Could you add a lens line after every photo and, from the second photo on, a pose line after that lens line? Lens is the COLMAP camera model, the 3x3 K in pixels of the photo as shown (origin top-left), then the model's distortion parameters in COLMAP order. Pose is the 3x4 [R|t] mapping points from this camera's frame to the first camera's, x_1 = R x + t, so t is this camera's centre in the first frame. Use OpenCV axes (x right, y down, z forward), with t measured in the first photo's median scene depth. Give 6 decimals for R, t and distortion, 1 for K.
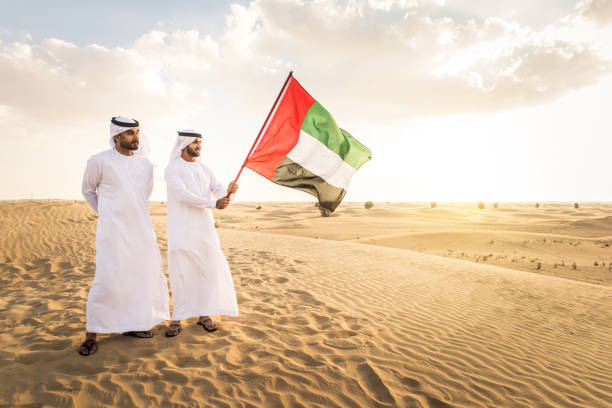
lens RADIAL K [[436.8, 0, 296.7], [0, 436.8, 221.6], [0, 0, 1]] dist [0.010799, -0.009422]
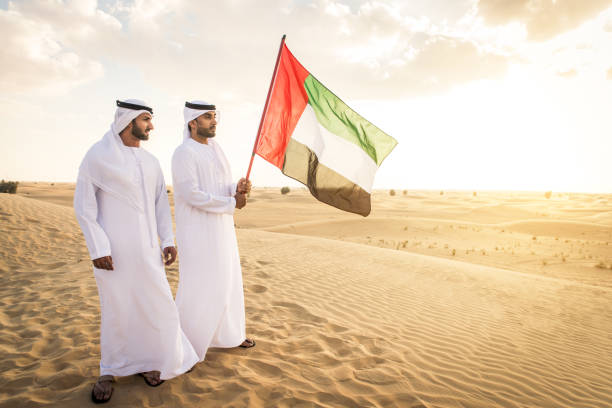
lens RADIAL K [[448.5, 0, 304.2], [0, 448.5, 233.6], [0, 0, 1]] dist [-0.002378, 0.005208]
pose [[0.978149, -0.006062, 0.207815, -0.150327], [-0.006255, 0.998264, 0.058563, -0.029348], [-0.207810, -0.058583, 0.976413, 0.158348]]
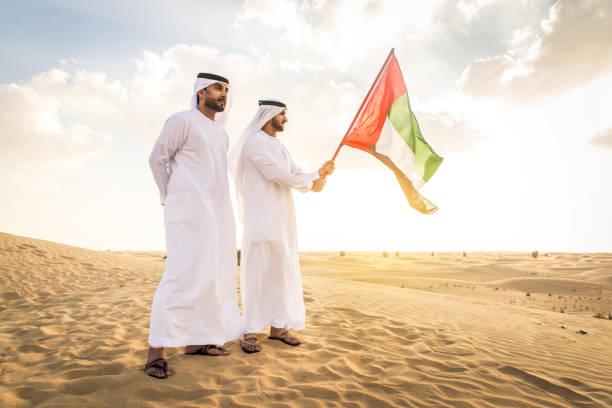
lens RADIAL K [[436.8, 0, 306.1], [0, 436.8, 221.9], [0, 0, 1]] dist [0.010799, -0.009422]
pose [[0.974556, 0.015580, 0.223604, -0.274732], [0.009732, 0.993700, -0.111653, 0.088570], [-0.223935, 0.110988, 0.968264, 0.149790]]
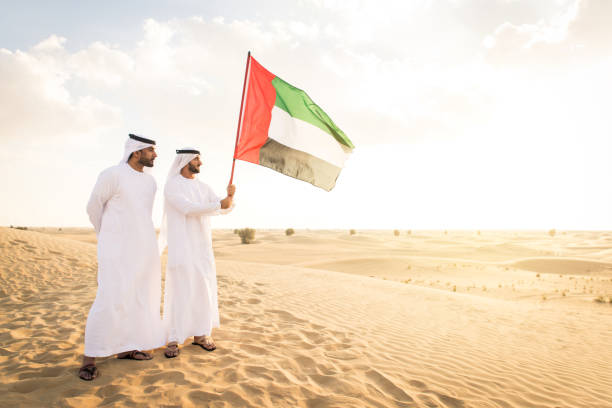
lens RADIAL K [[448.5, 0, 307.1], [0, 448.5, 215.1], [0, 0, 1]] dist [-0.002378, 0.005208]
pose [[0.979113, 0.008848, 0.203122, -0.146078], [0.006528, 0.997170, -0.074902, 0.018274], [-0.203210, 0.074663, 0.976284, -0.041462]]
